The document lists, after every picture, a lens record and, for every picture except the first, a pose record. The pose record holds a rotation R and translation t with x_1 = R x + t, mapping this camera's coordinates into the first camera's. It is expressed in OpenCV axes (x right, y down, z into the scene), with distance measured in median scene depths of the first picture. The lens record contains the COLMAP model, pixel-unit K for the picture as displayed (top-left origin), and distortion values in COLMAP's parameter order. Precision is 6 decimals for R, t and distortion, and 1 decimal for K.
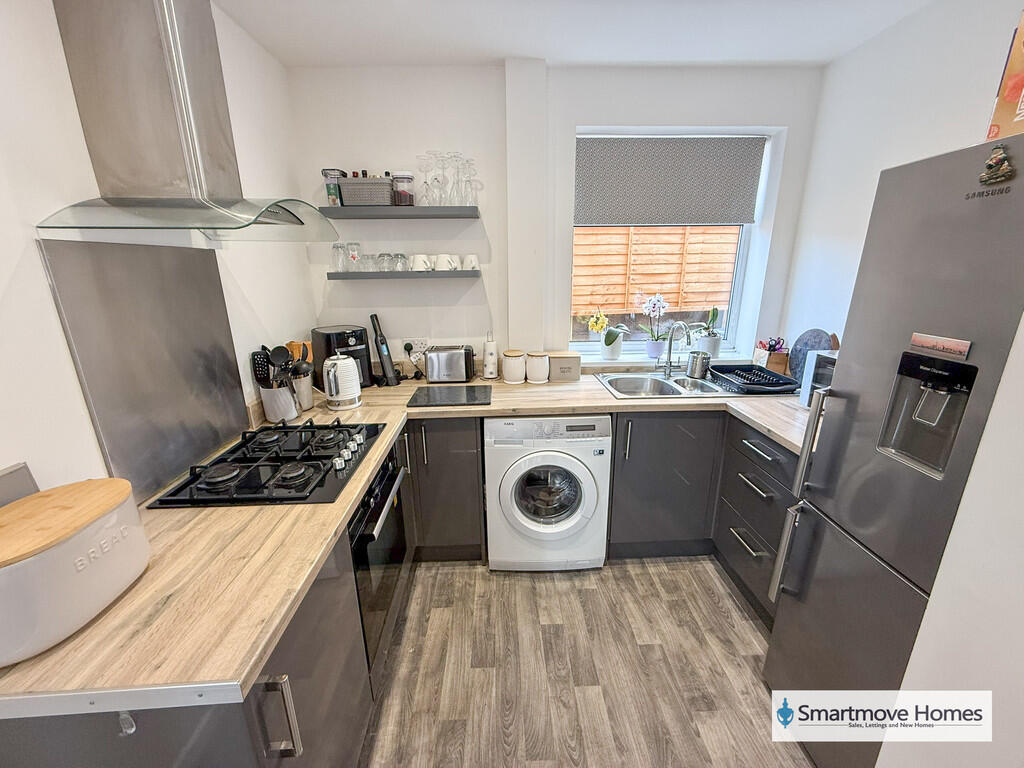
lens RADIAL K [[408.1, 0, 508.1], [0, 408.1, 386.1], [0, 0, 1]] dist [-0.001784, -0.000321]
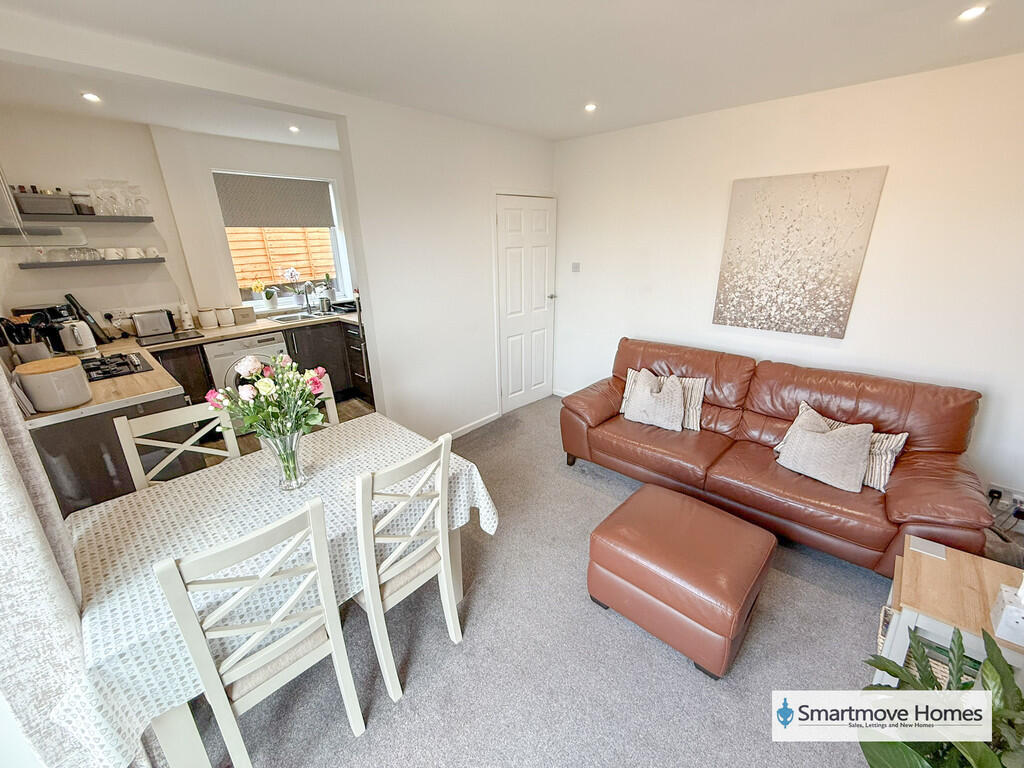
lens RADIAL K [[408.1, 0, 510.3], [0, 408.1, 386.7], [0, 0, 1]] dist [-0.001784, -0.000321]
pose [[0.700503, -0.247024, 0.669533, -0.278353], [0.209168, 0.968048, 0.138318, 0.228578], [-0.682308, 0.043153, 0.729790, -0.912610]]
